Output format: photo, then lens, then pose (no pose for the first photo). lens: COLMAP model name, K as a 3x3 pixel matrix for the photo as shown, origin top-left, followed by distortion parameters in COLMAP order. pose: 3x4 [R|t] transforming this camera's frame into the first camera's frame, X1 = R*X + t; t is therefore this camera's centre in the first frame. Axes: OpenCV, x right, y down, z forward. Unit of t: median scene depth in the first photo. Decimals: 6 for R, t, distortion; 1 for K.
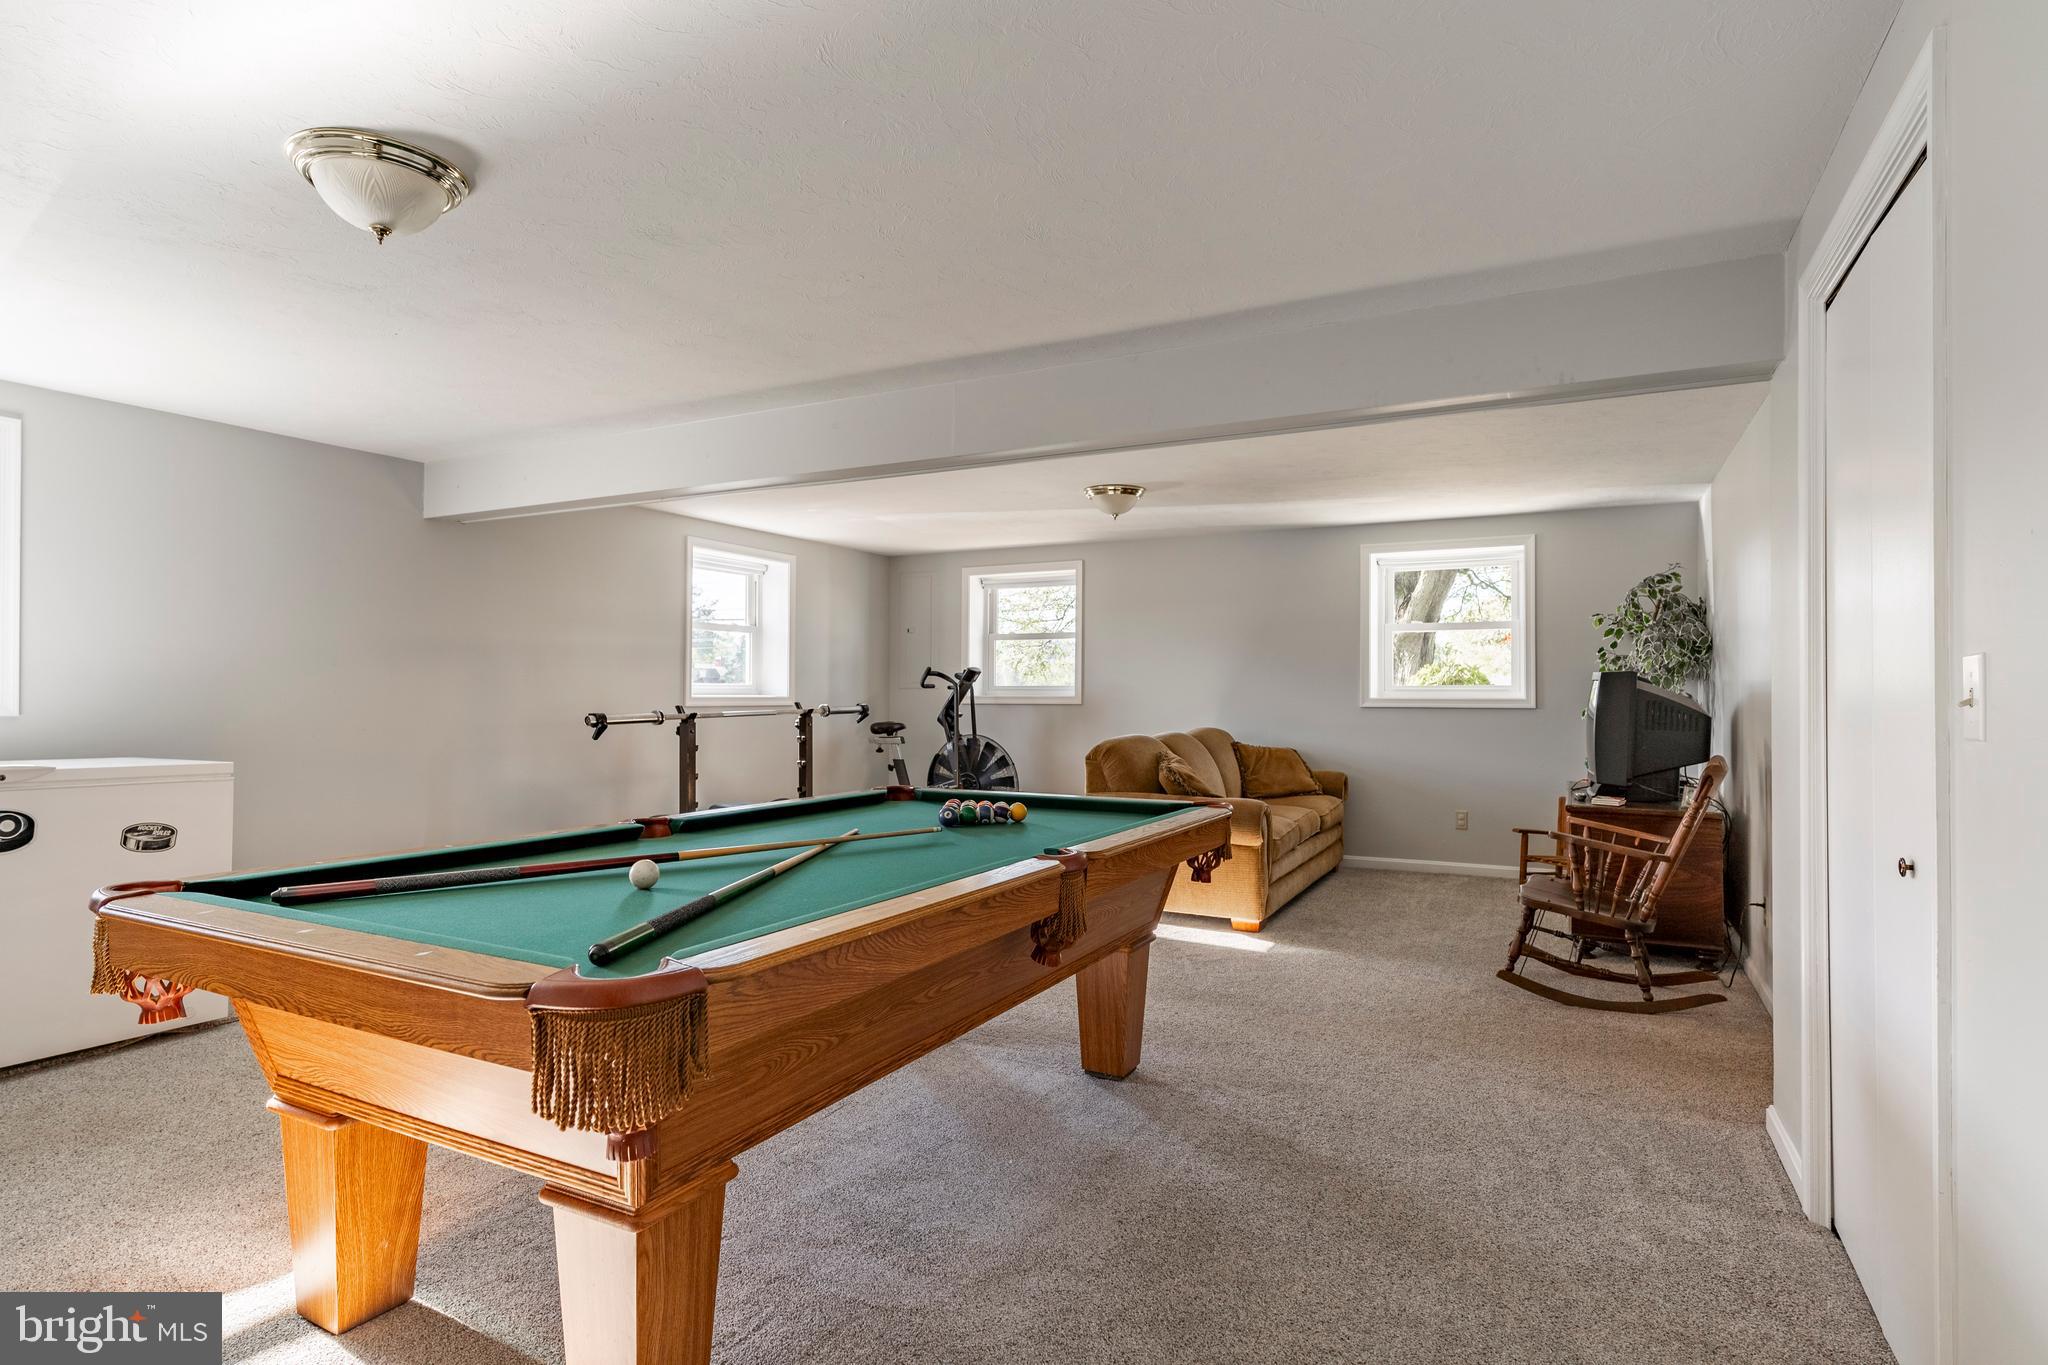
lens RADIAL K [[1054.8, 0, 1024.0], [0, 1054.8, 682.5], [0, 0, 1]] dist [-0.002391, -0.000468]
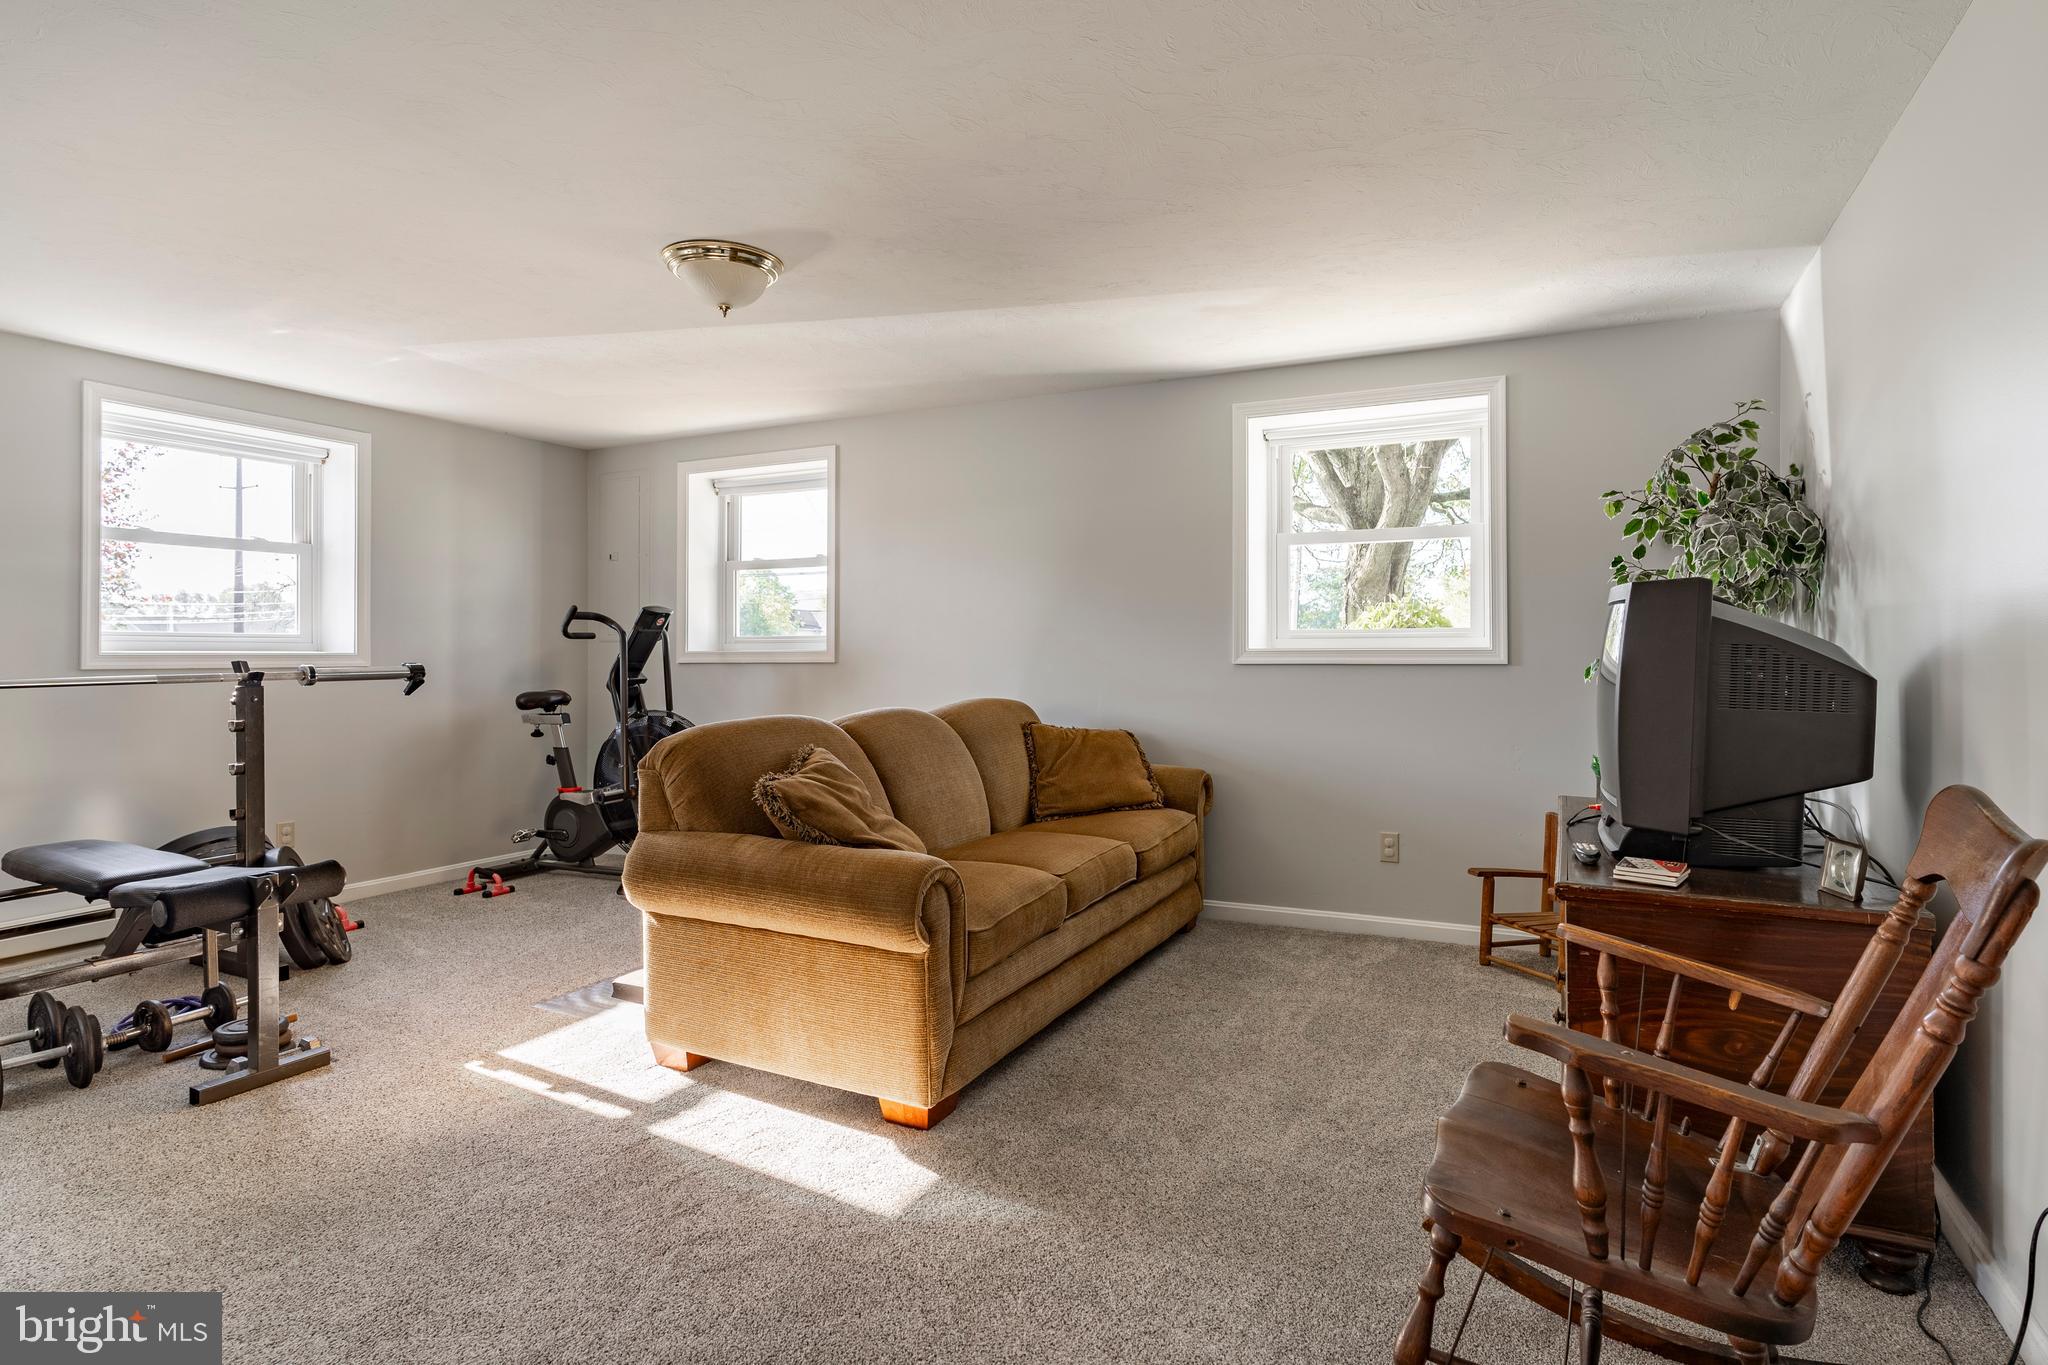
lens RADIAL K [[1059.9, 0, 1049.3], [0, 1059.9, 651.2], [0, 0, 1]] dist [0.000157, 0.000627]
pose [[0.999630, -0.006086, 0.026500, 0.223279], [0.005875, 0.999950, 0.008057, 0.011598], [-0.026547, -0.007898, 0.999616, 0.431733]]
